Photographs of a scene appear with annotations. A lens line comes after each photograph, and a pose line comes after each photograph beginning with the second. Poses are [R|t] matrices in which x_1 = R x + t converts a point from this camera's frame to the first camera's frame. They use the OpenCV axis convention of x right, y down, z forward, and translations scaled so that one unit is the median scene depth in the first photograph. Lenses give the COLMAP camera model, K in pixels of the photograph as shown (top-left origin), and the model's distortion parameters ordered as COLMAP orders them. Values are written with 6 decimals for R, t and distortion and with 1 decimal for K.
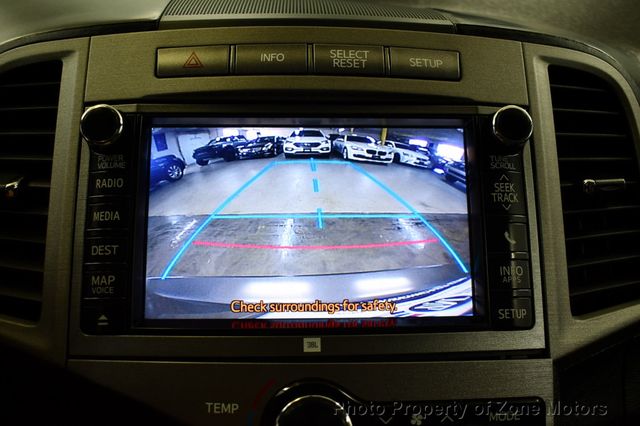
lens RADIAL K [[608.5, 0, 319.9], [0, 608.5, 211.3], [0, 0, 1]] dist [-0.081874, 0.000000]
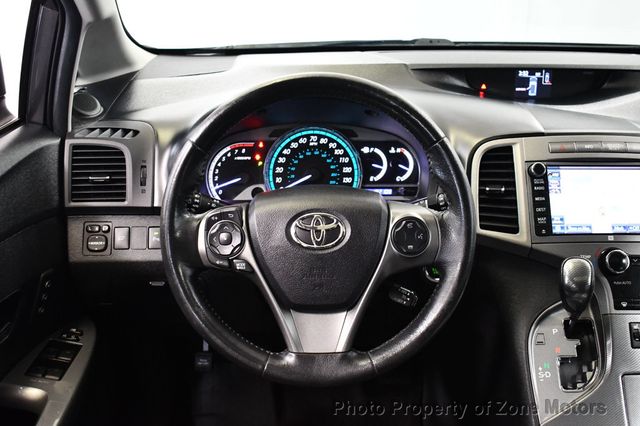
lens RADIAL K [[711.5, 0, 320.0], [0, 711.5, 211.9], [0, 0, 1]] dist [-0.046985, 0.000000]
pose [[0.999943, -0.003454, -0.010085, -1.387893], [0.003011, 0.999041, -0.043691, 0.220218], [0.010226, 0.043658, 0.998994, -2.521154]]
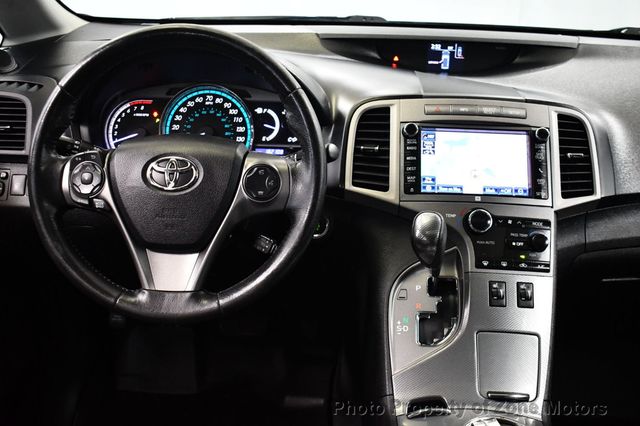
lens RADIAL K [[711.5, 0, 318.6], [0, 711.5, 215.4], [0, 0, 1]] dist [-0.046985, 0.000000]
pose [[0.998087, 0.035647, -0.050515, -0.615441], [-0.037903, 0.998293, -0.044428, 0.469026], [0.048845, 0.046257, 0.997735, -2.603378]]
